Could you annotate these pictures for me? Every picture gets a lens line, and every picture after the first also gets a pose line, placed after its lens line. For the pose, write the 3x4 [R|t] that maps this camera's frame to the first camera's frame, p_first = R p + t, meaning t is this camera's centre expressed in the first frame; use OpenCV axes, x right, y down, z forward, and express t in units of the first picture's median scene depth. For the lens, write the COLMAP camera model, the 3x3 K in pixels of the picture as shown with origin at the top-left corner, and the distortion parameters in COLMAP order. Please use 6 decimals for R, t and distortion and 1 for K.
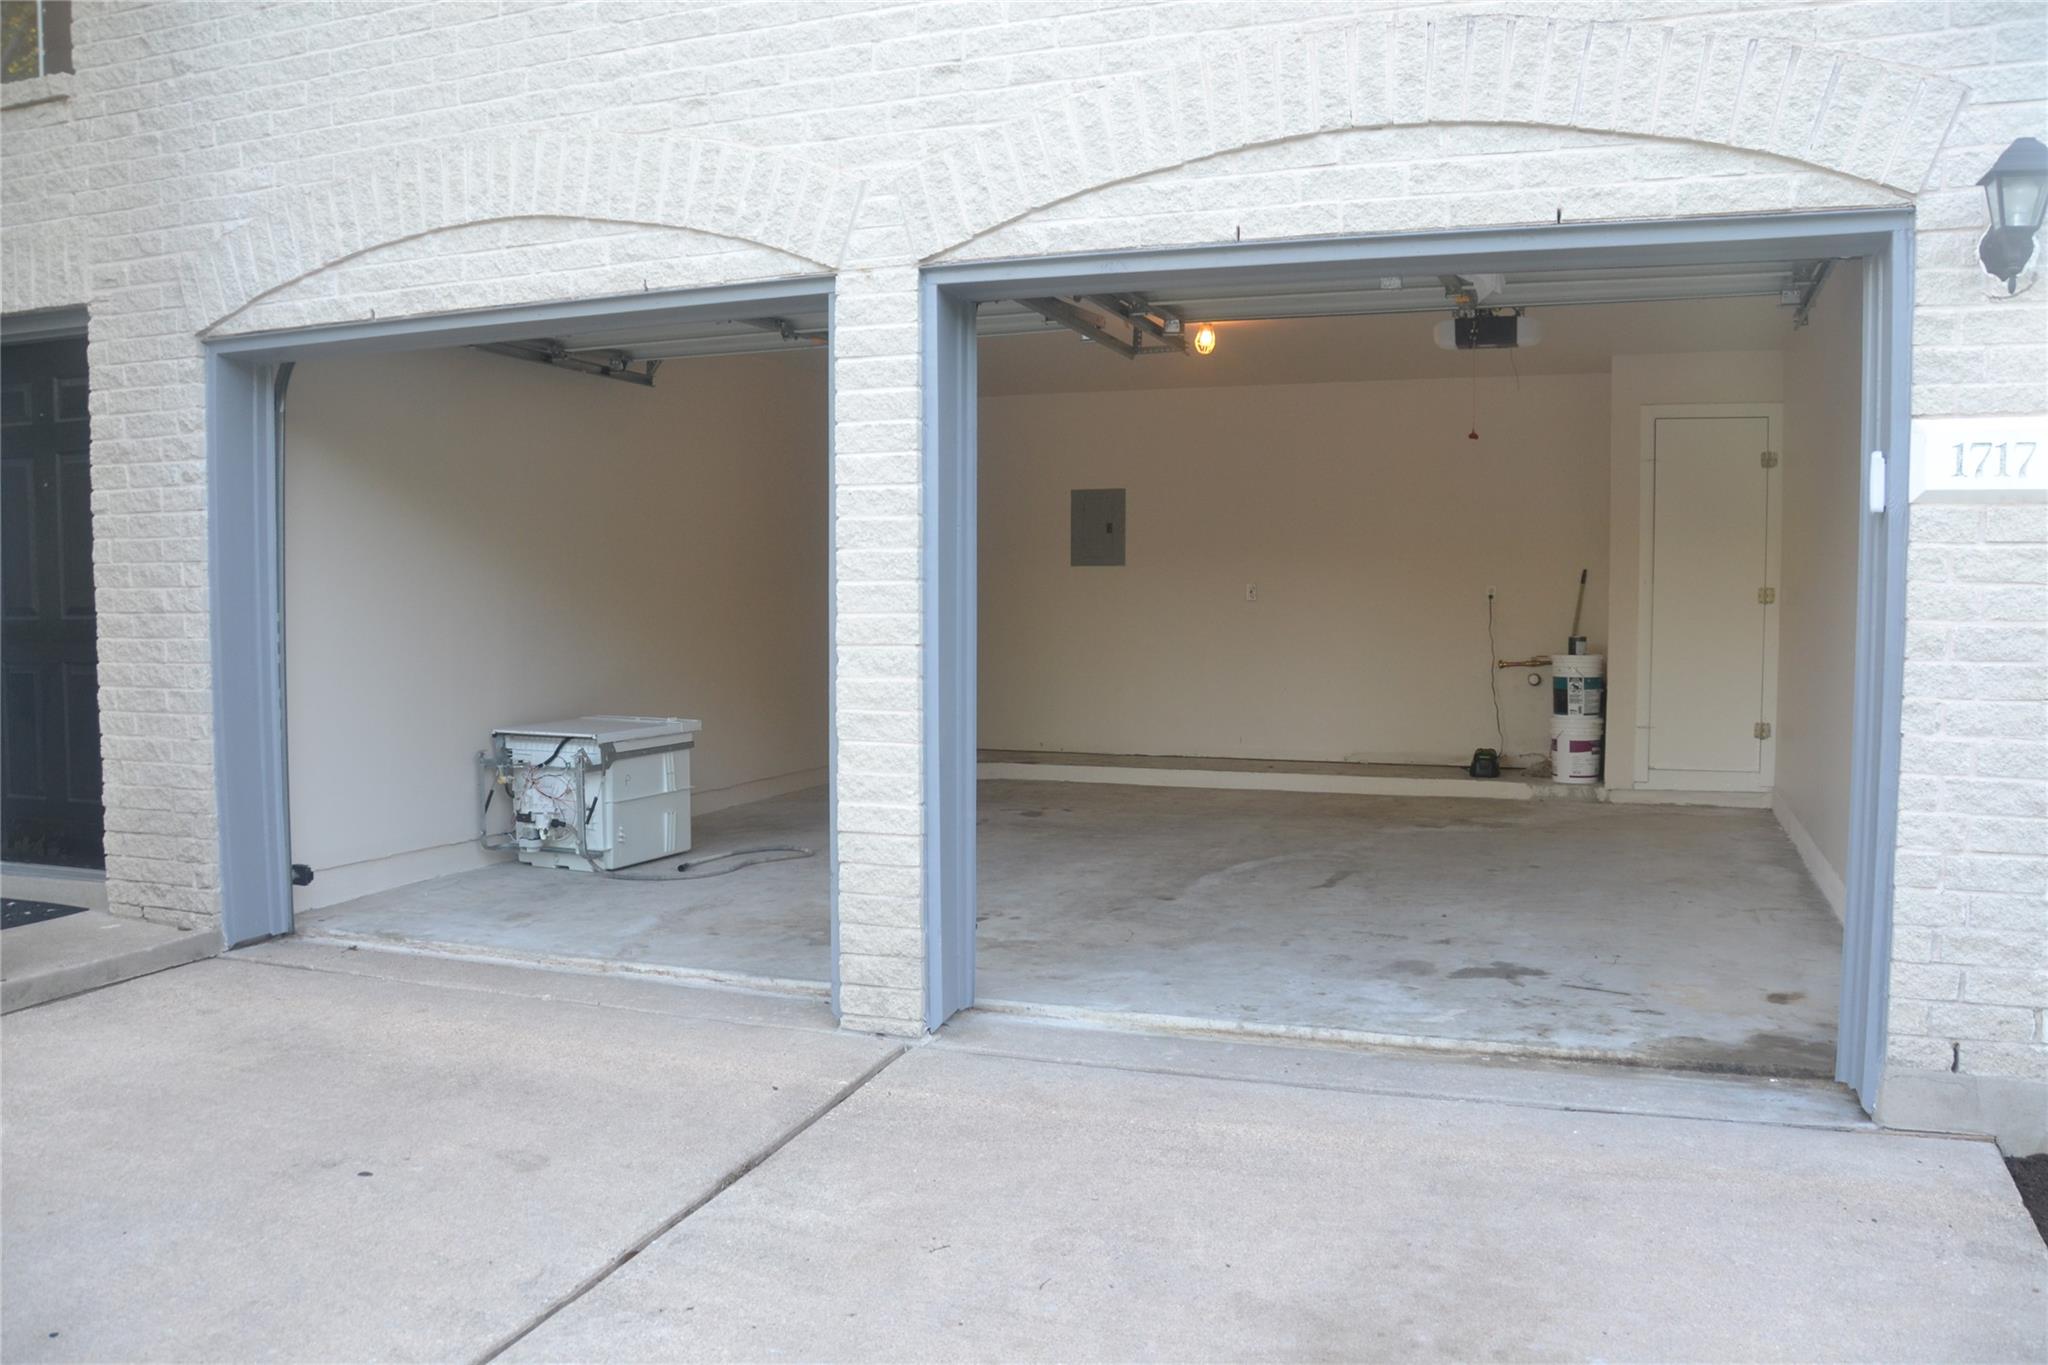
lens RADIAL K [[1628.9, 0, 1030.3], [0, 1628.9, 694.2], [0, 0, 1]] dist [-0.157093, 0.110537]
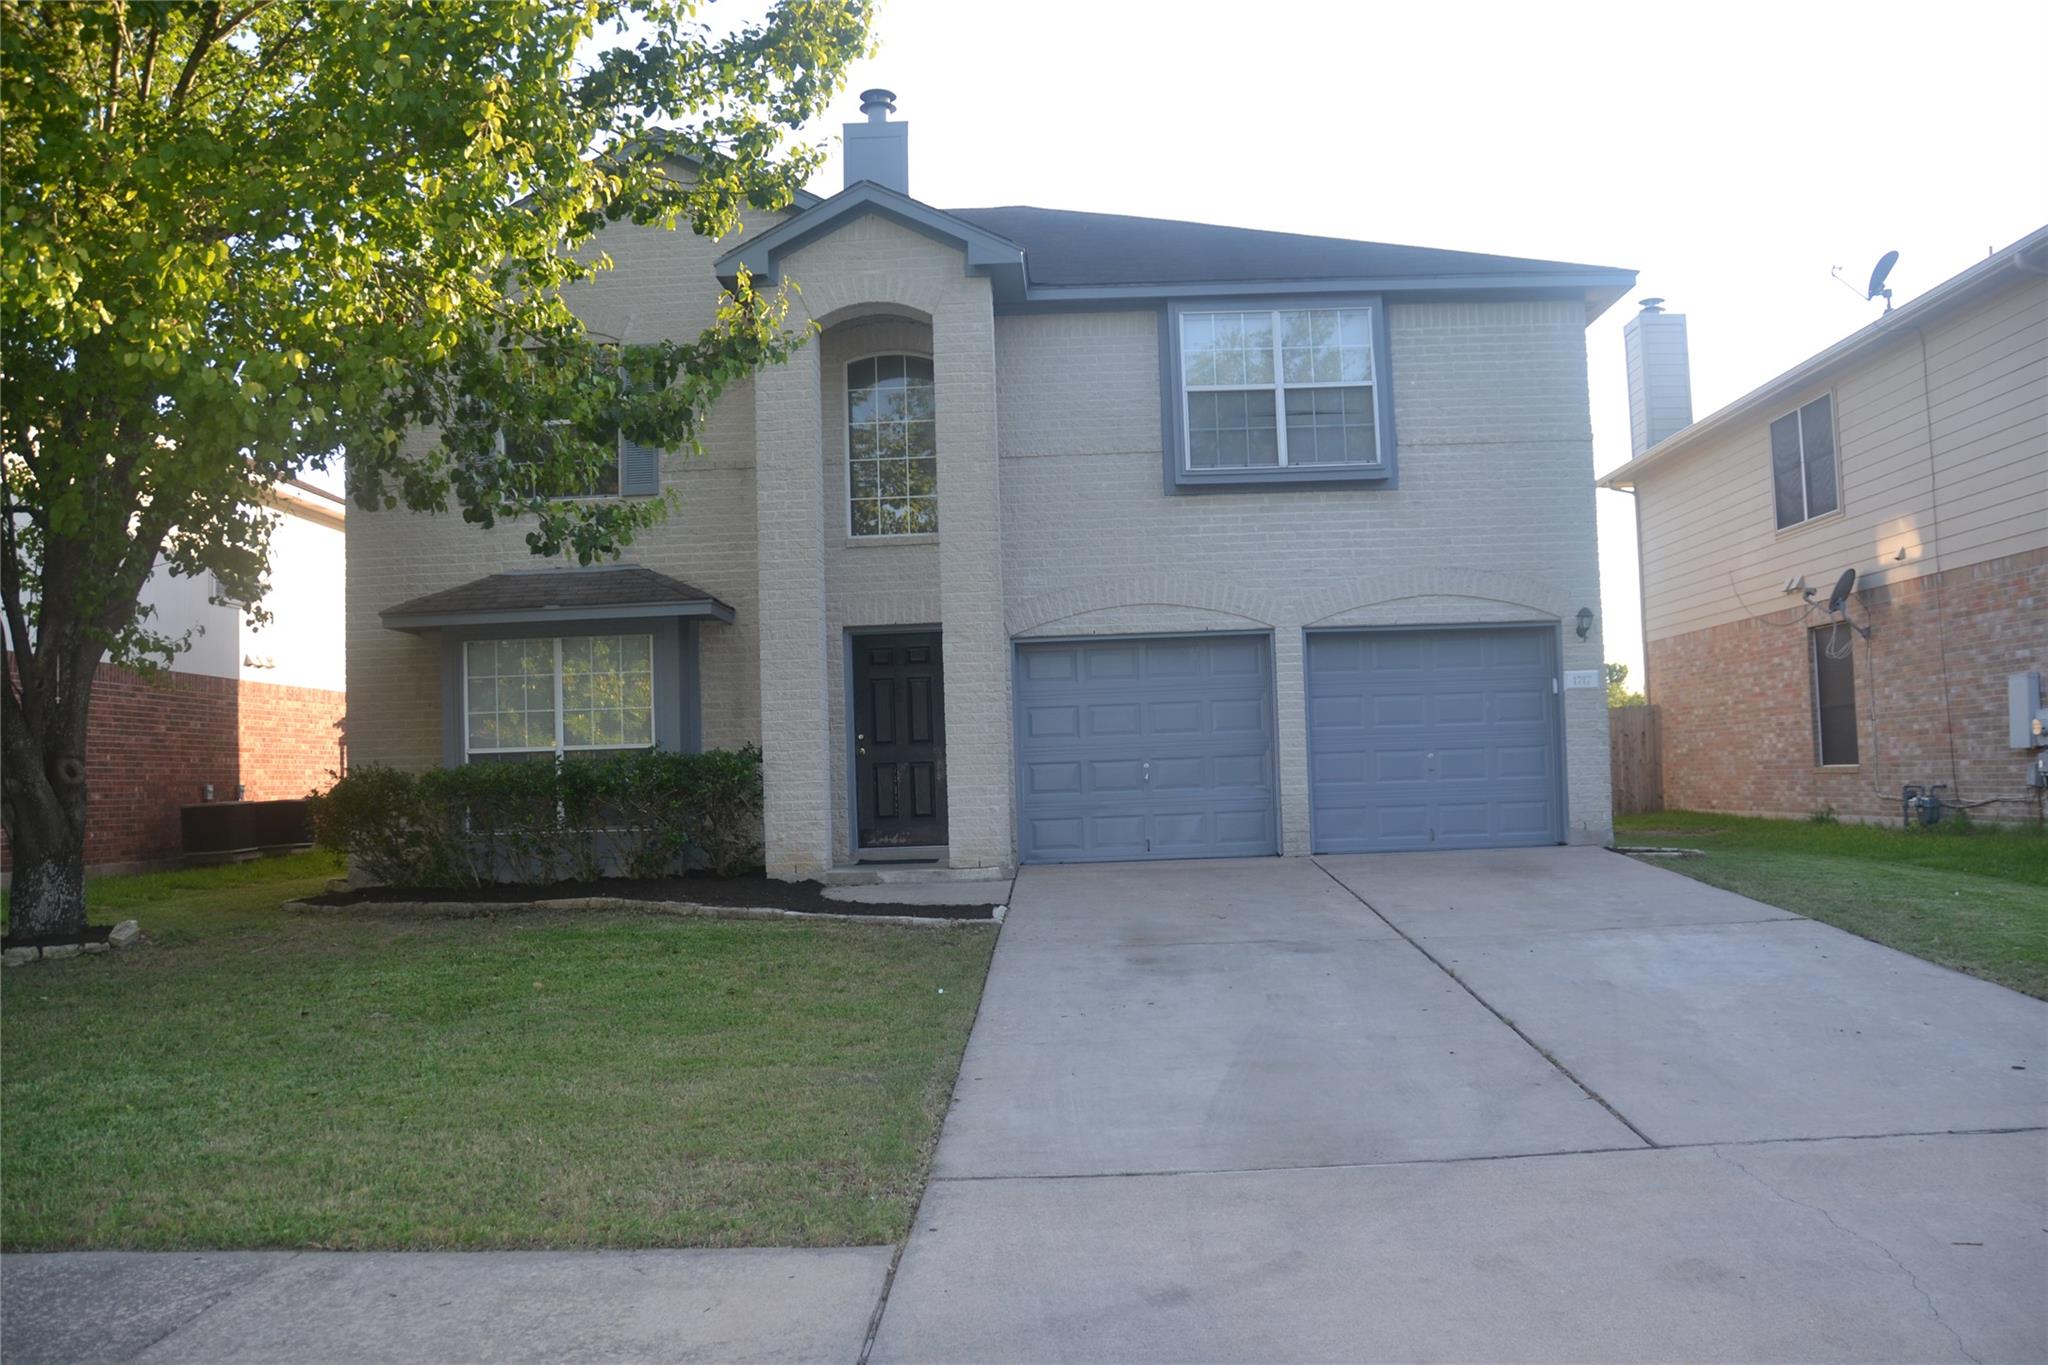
lens RADIAL K [[1628.9, 0, 1017.4], [0, 1628.9, 696.4], [0, 0, 1]] dist [-0.157093, 0.110537]
pose [[0.941433, -0.013763, 0.336920, -1.754427], [0.052614, 0.992924, -0.106458, 0.210014], [-0.333071, 0.117950, 0.935496, -1.952257]]
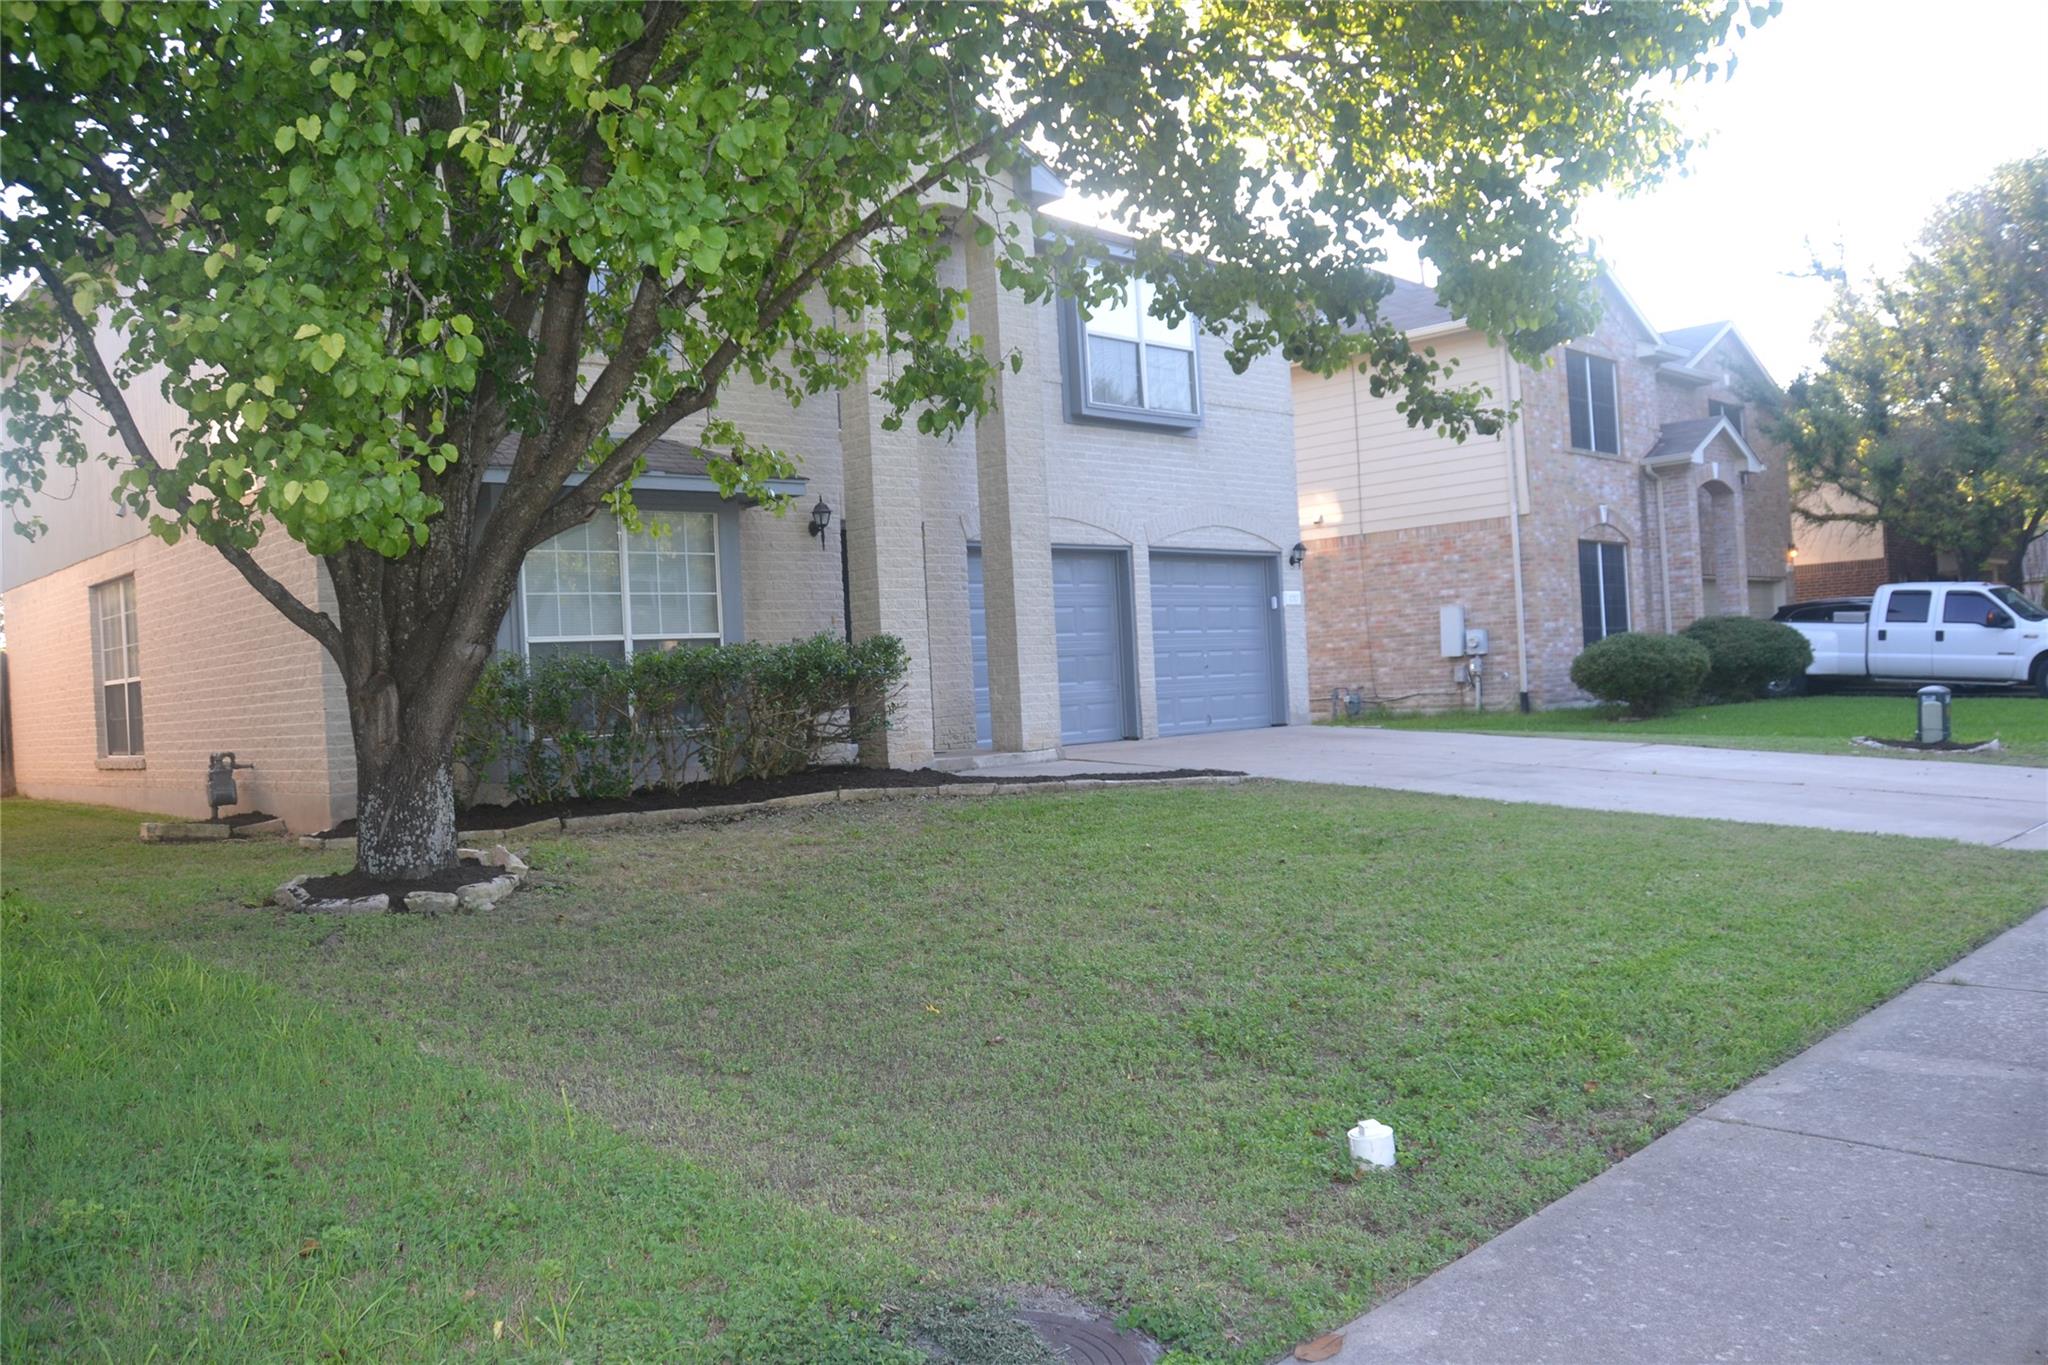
lens RADIAL K [[1628.9, 0, 1028.5], [0, 1628.9, 690.2], [0, 0, 1]] dist [-0.157093, 0.110537]
pose [[0.413093, -0.025035, 0.910345, -3.823334], [0.109327, 0.993756, -0.022281, 0.149129], [-0.904103, 0.108729, 0.413250, -0.369110]]
